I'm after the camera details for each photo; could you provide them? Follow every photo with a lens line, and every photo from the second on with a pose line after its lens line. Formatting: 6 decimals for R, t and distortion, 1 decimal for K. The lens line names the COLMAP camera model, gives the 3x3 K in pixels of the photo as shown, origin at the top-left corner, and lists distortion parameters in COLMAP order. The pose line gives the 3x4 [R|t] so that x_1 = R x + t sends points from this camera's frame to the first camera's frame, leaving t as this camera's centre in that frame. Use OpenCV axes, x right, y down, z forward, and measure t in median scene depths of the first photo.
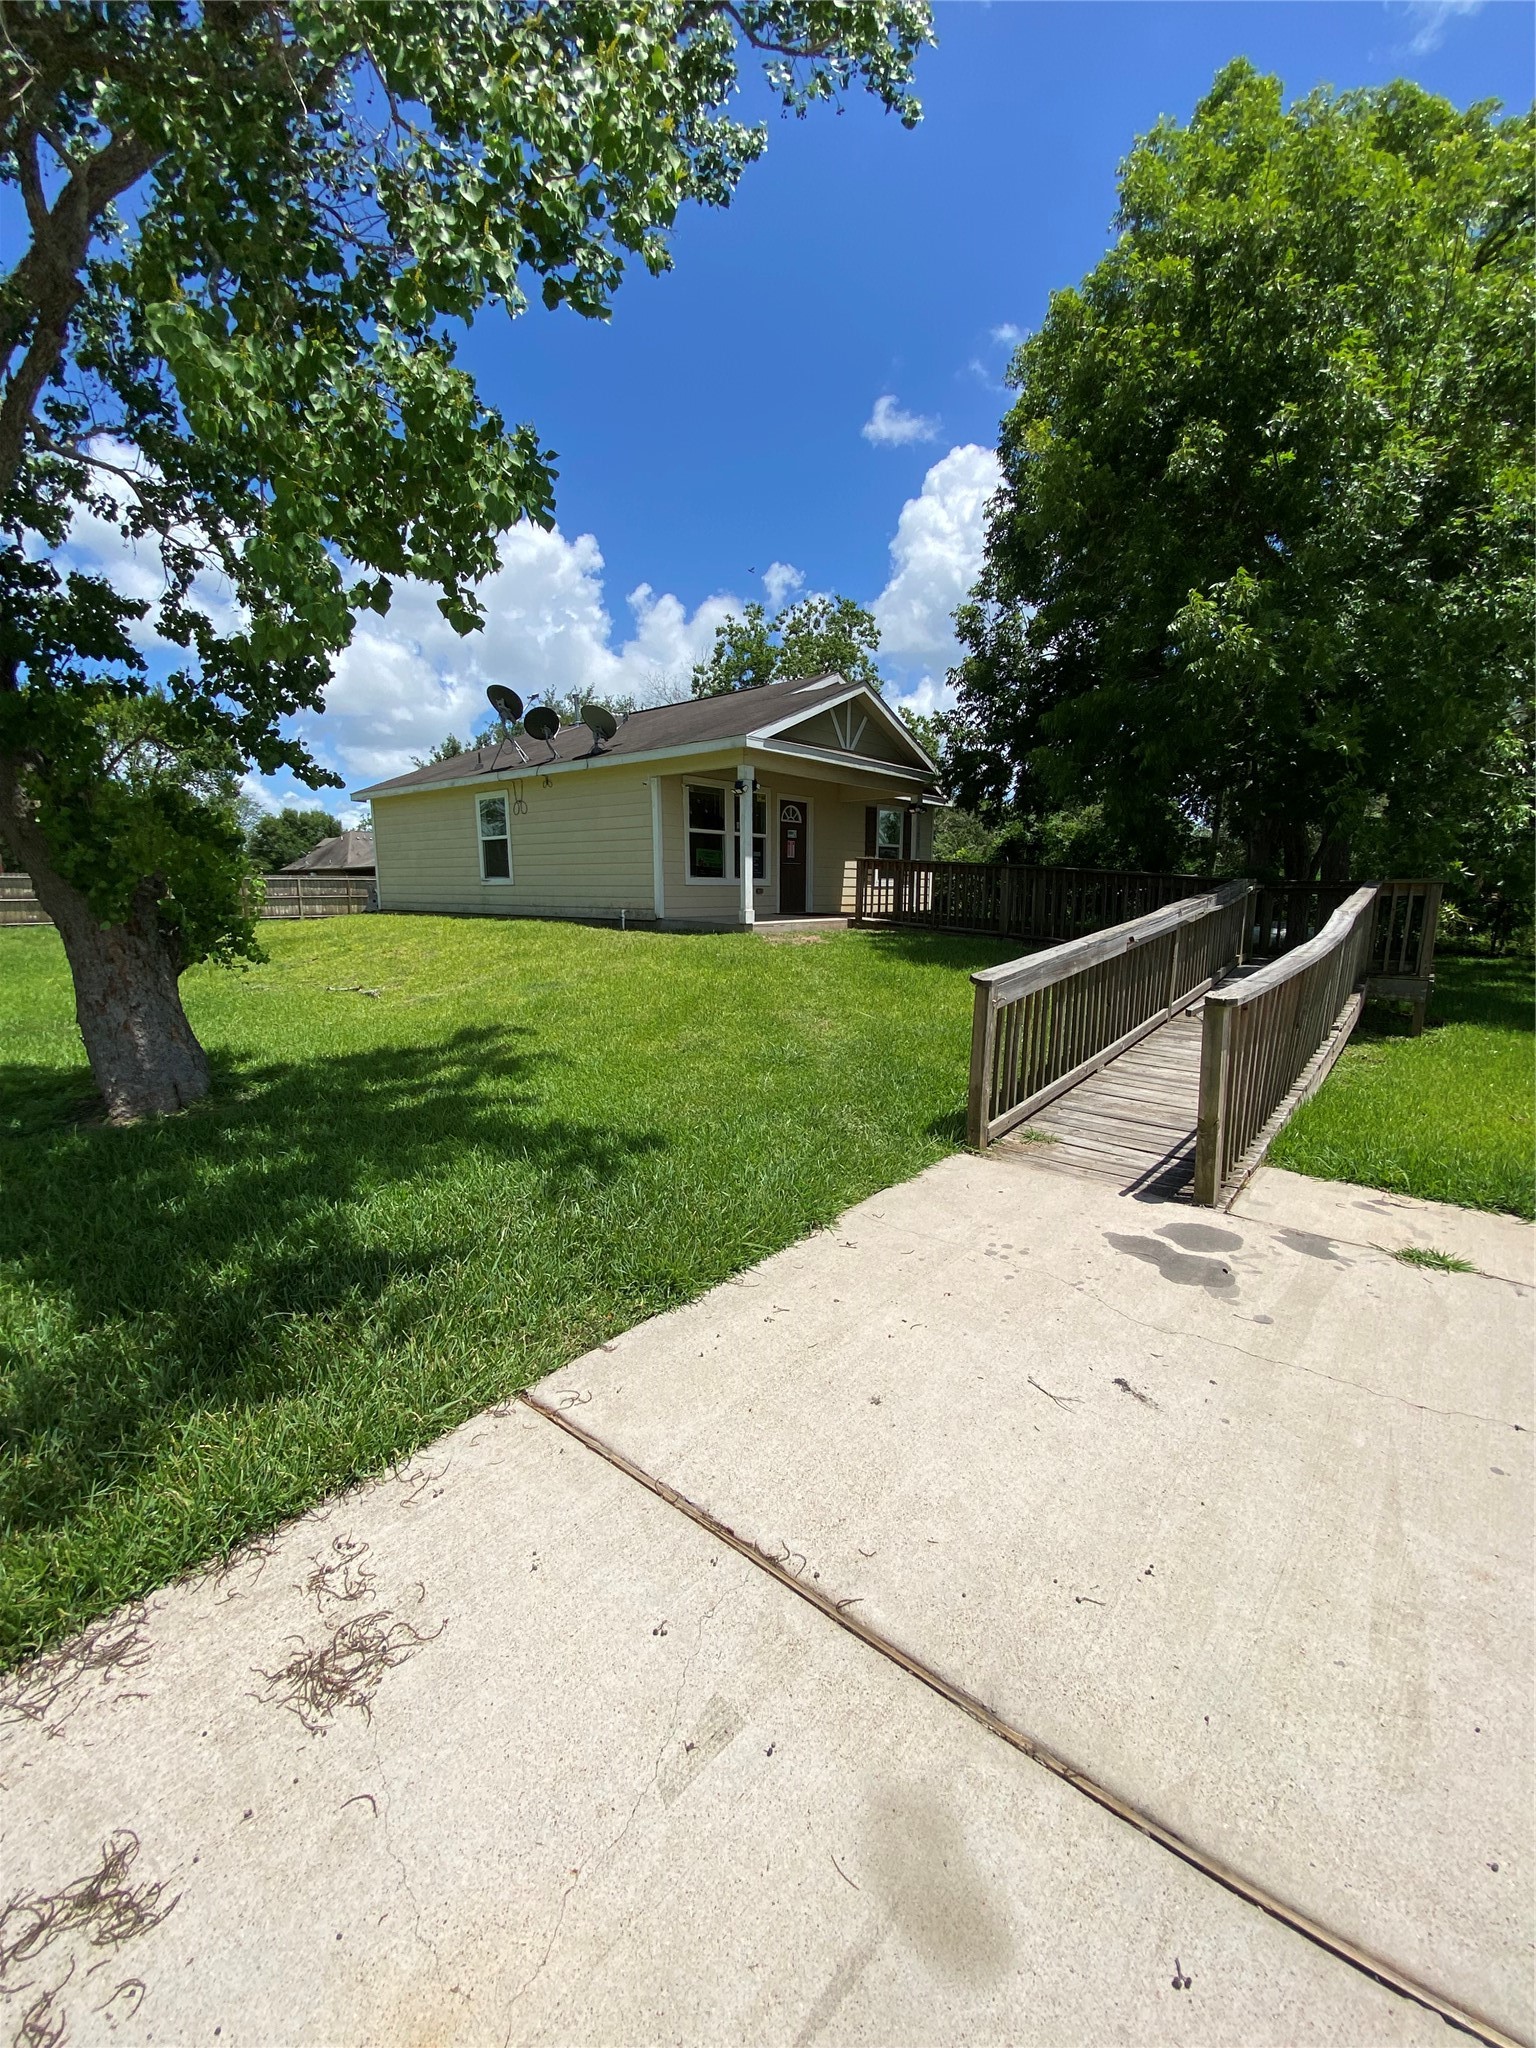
lens RADIAL K [[819.4, 0, 783.8], [0, 819.4, 1019.6], [0, 0, 1]] dist [-0.003155, -0.005964]
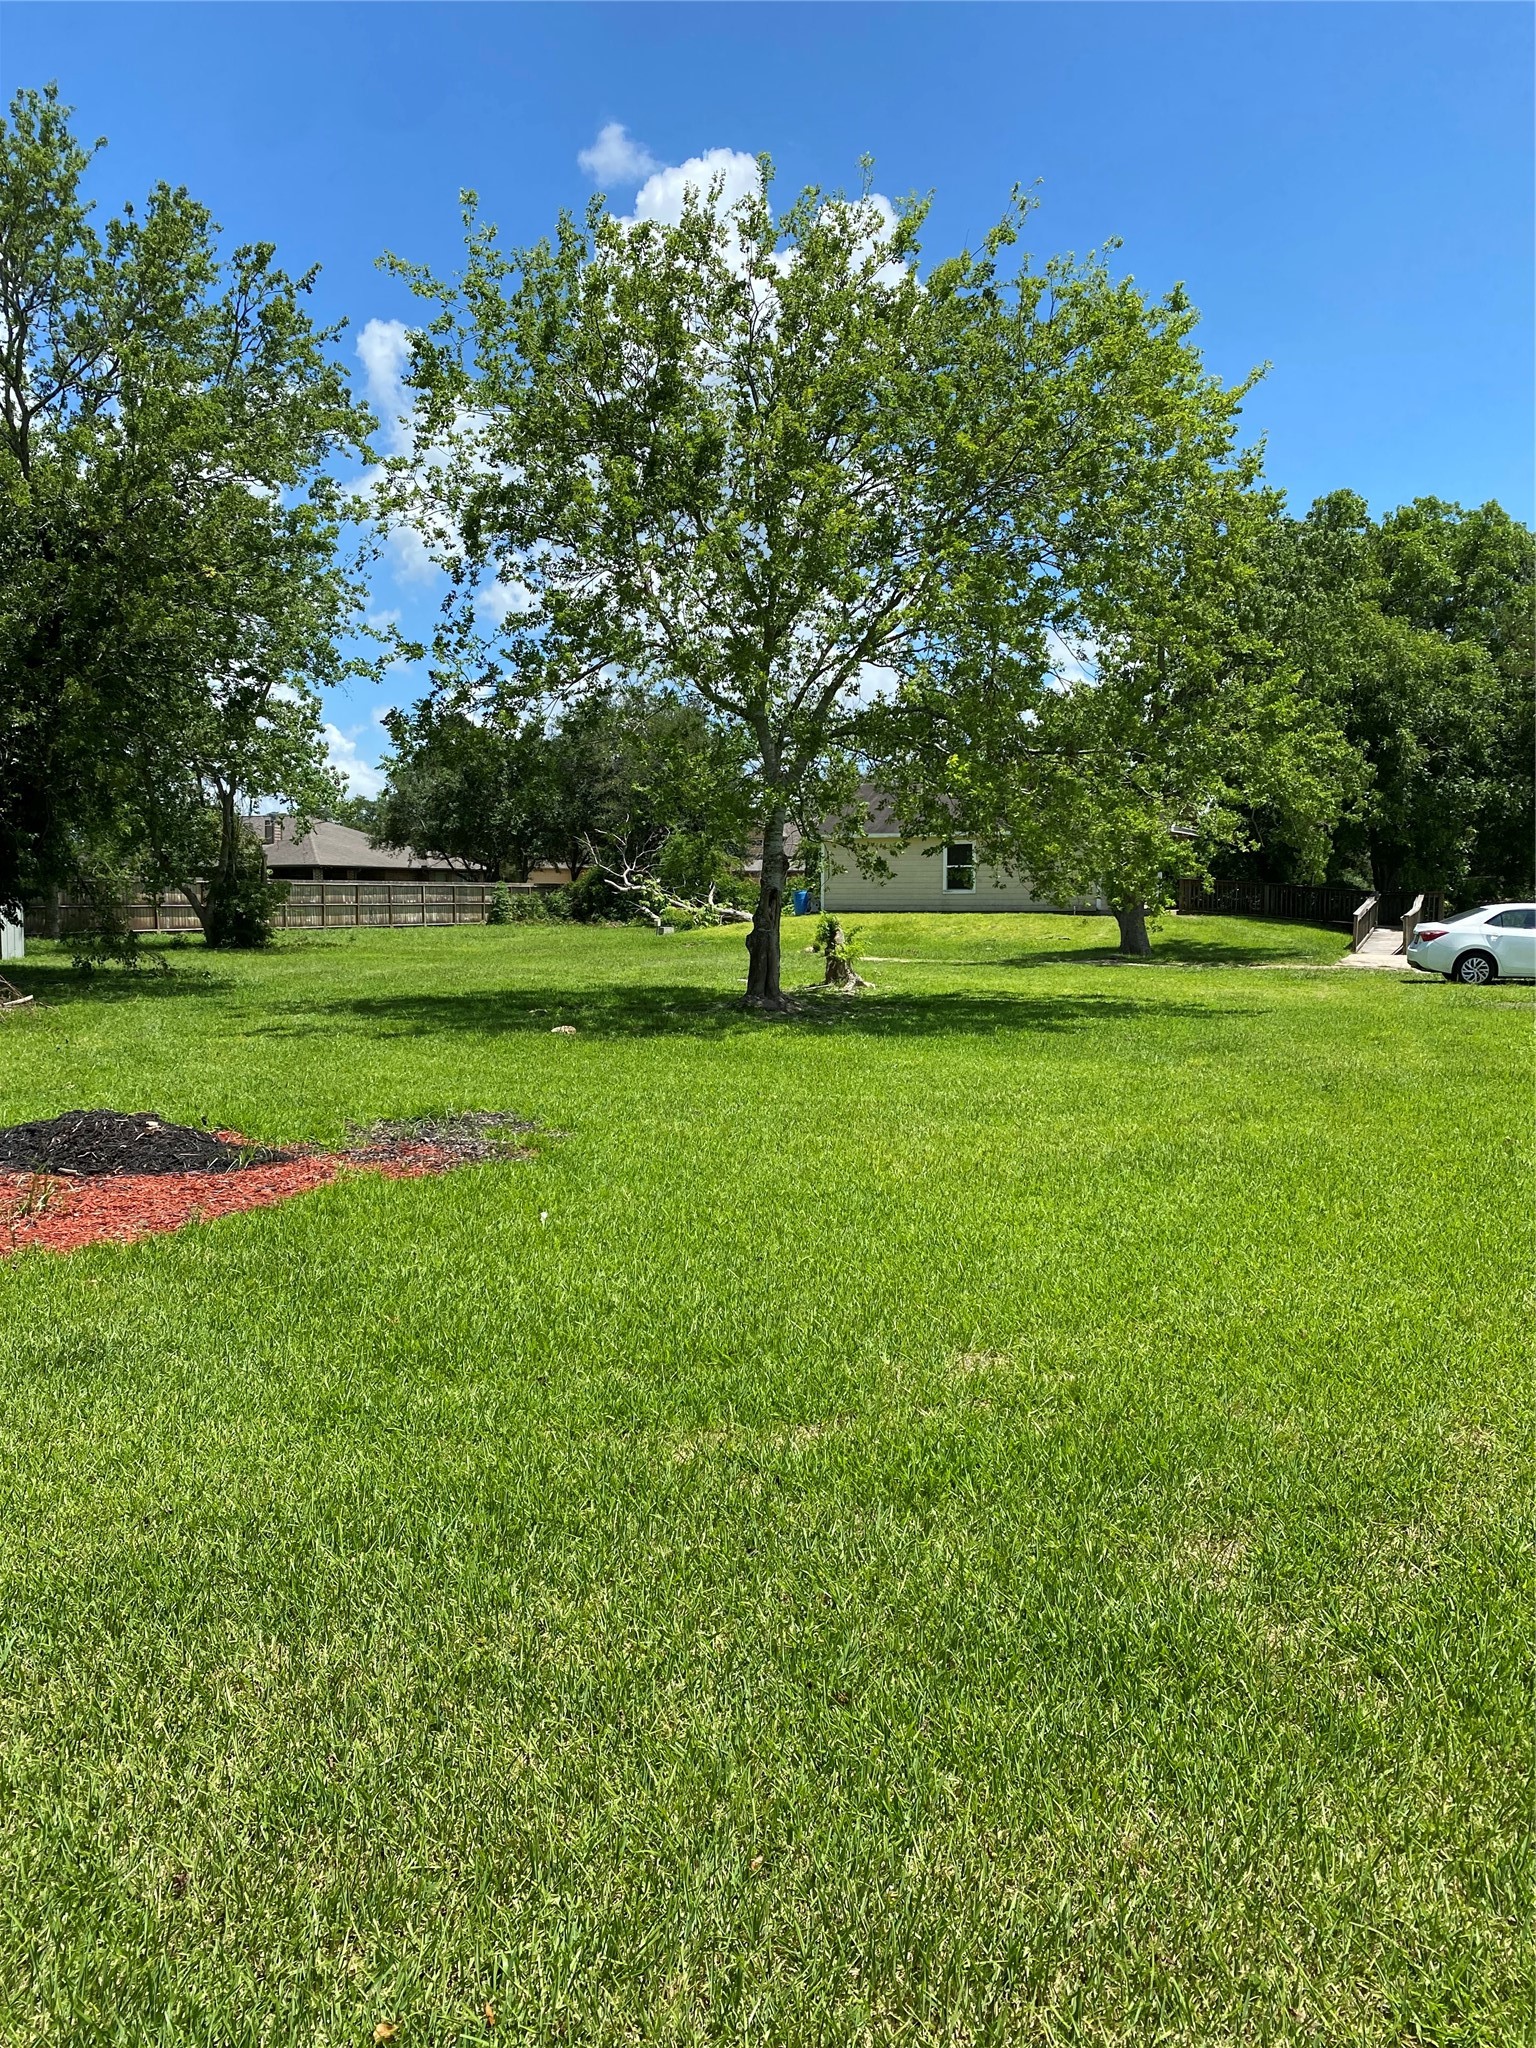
lens RADIAL K [[1530.4, 0, 770.0], [0, 1530.4, 1018.5], [0, 0, 1]] dist [0.018942, -0.027440]
pose [[0.968099, -0.013084, 0.250227, -0.571568], [0.034435, 0.996107, -0.081143, 0.125808], [-0.248191, 0.087171, 0.964781, -0.720669]]
